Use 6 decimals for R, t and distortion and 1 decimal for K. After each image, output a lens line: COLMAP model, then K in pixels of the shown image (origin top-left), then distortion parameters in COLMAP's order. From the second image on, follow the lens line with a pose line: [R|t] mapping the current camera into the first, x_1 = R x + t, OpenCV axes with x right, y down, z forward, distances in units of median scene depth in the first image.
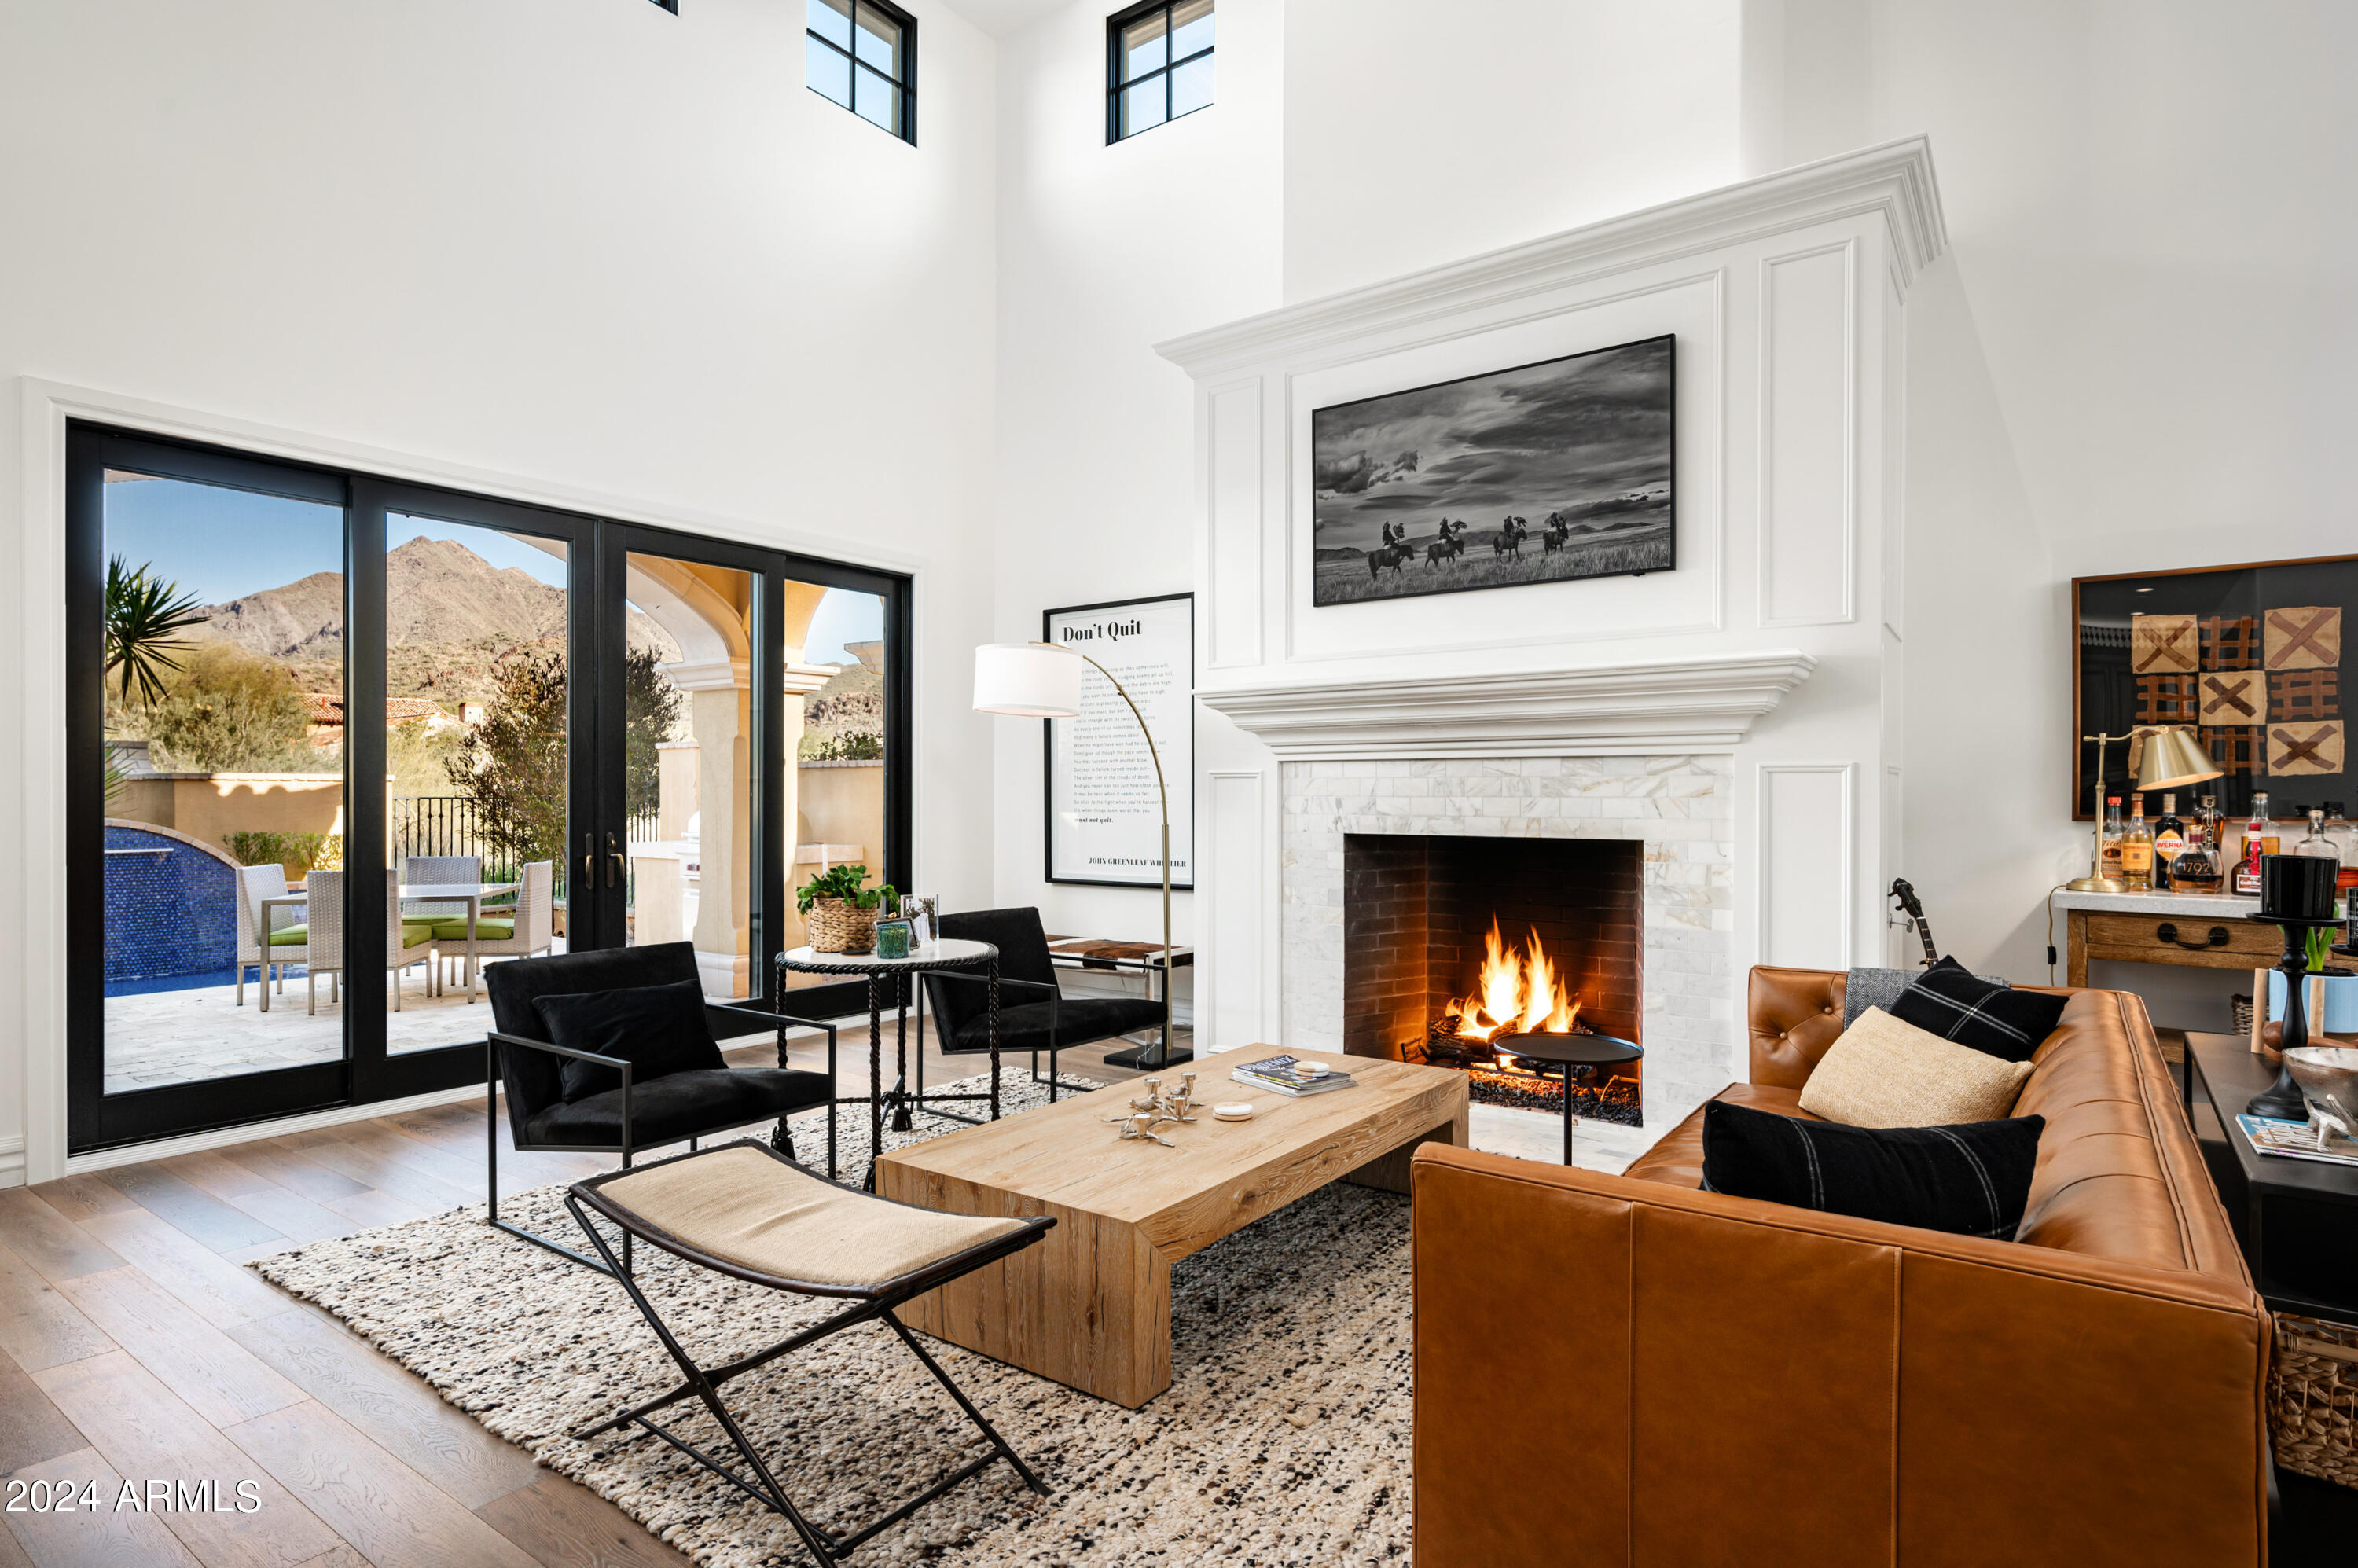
lens RADIAL K [[1226.5, 0, 1179.8], [0, 1226.5, 791.7], [0, 0, 1]] dist [0.004389, 0.000877]
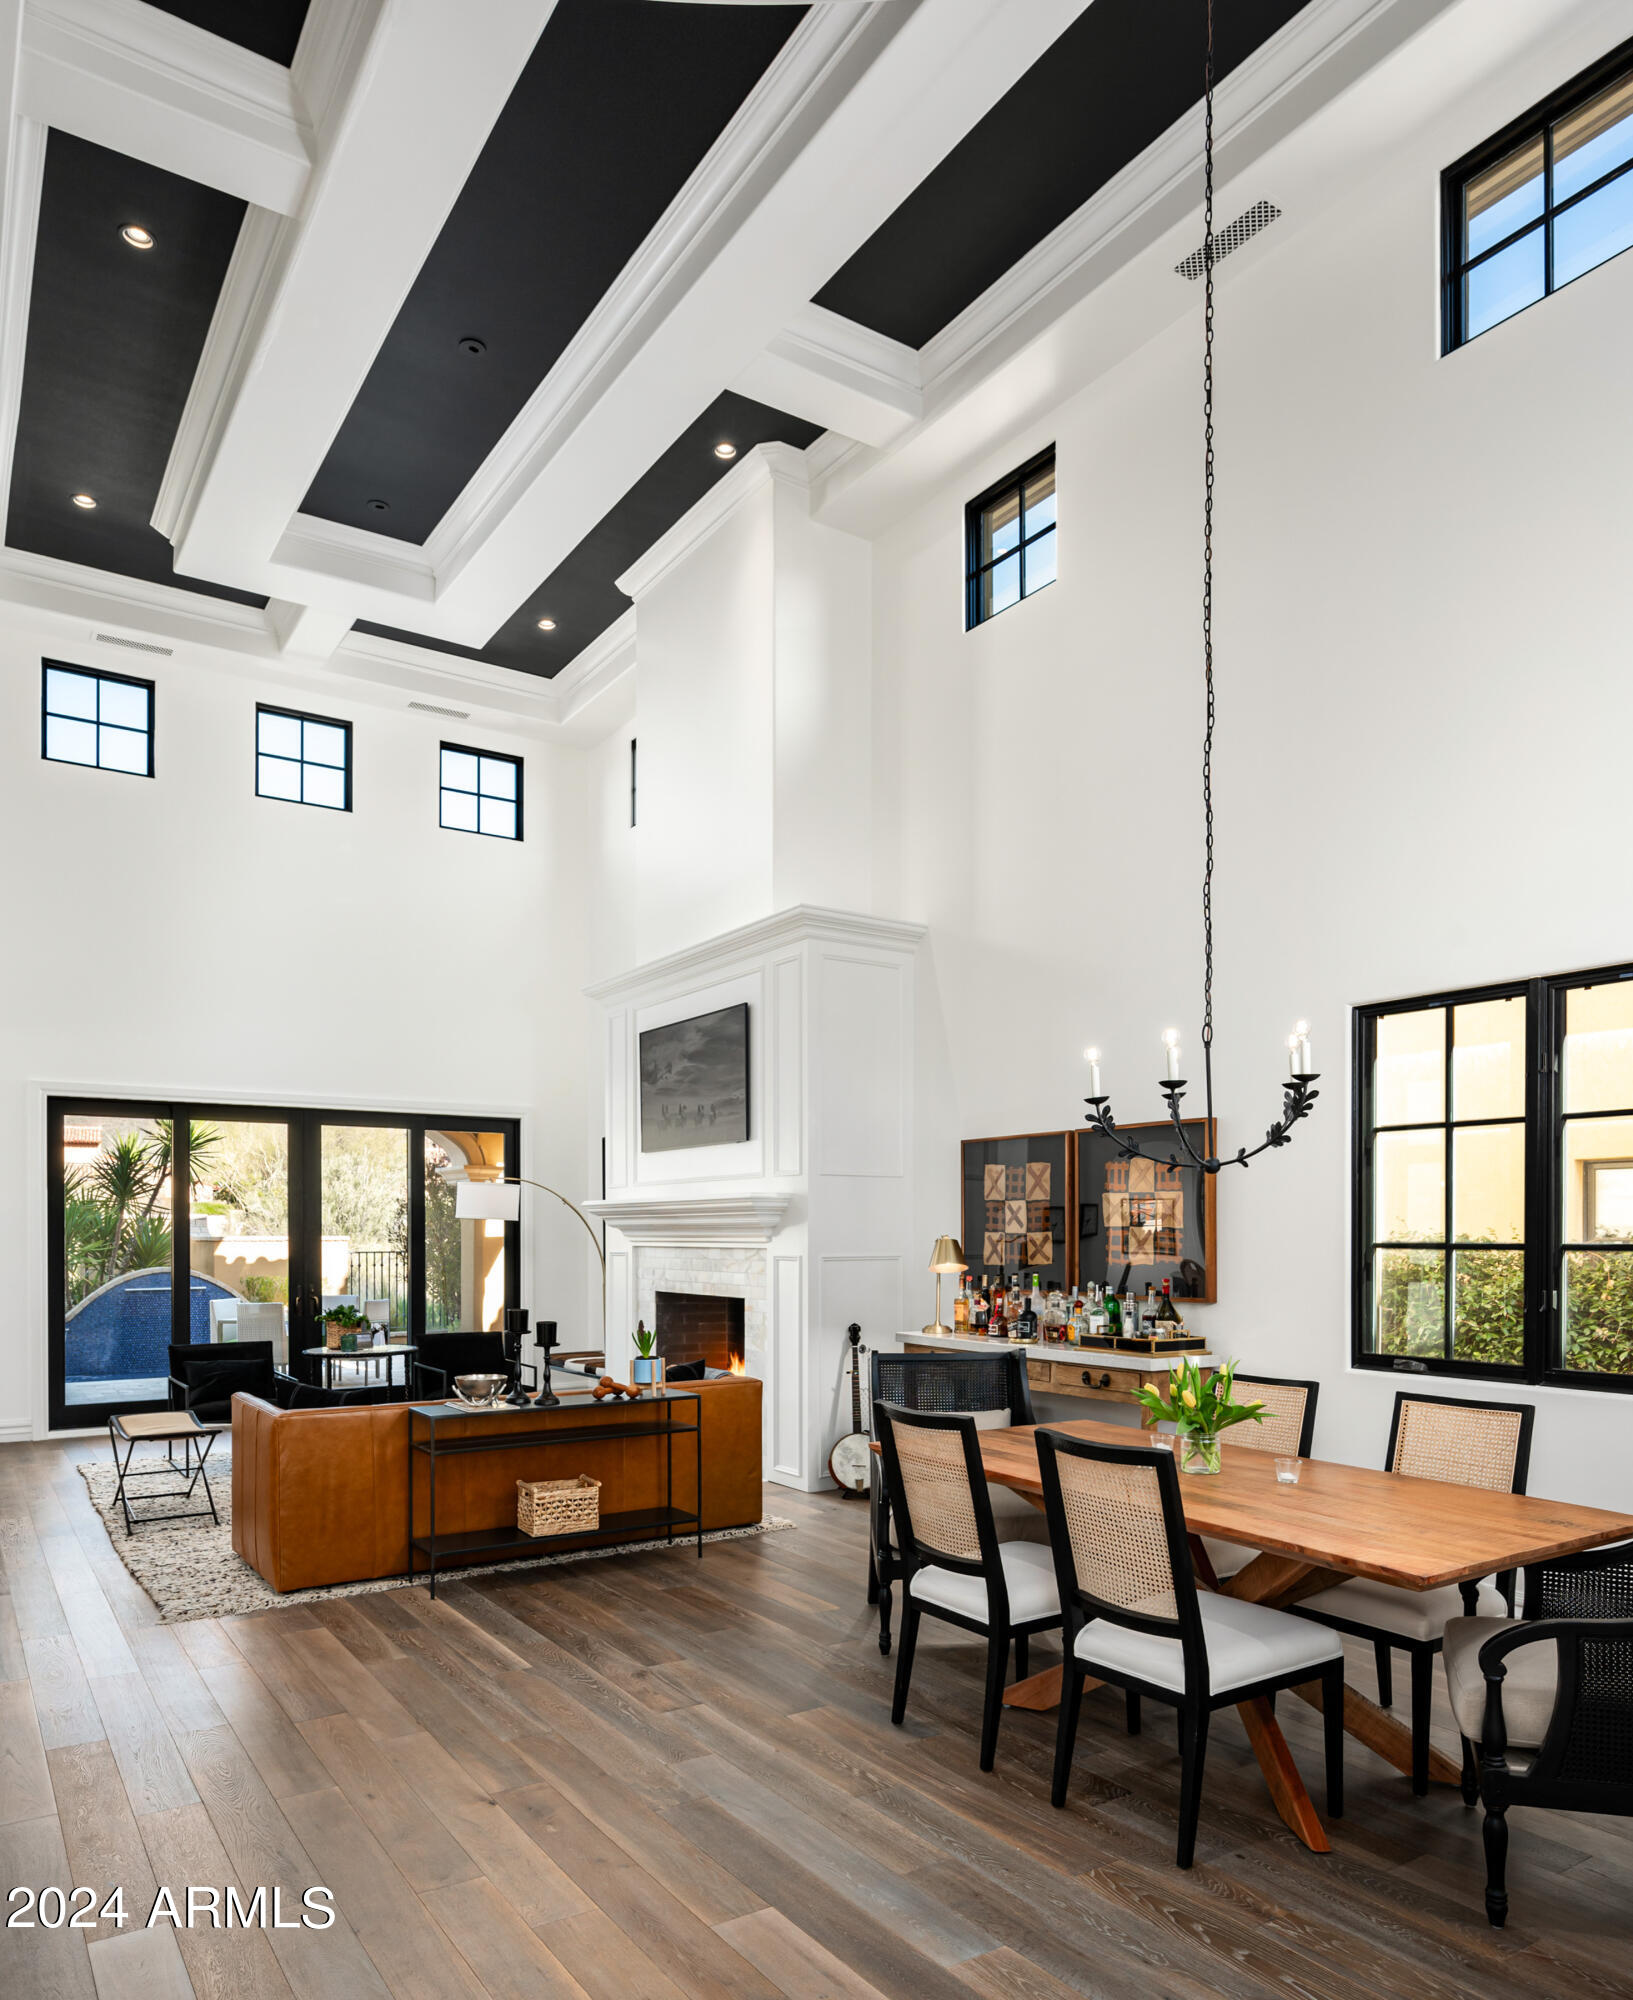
lens RADIAL K [[1399.2, 0, 794.0], [0, 1399.2, 1222.8], [0, 0, 1]] dist [0.037150, -0.000481]
pose [[0.924938, -0.004811, -0.380087, 1.098952], [0.002644, 0.999977, -0.006224, -0.048747], [0.380108, 0.004752, 0.924930, -0.710741]]
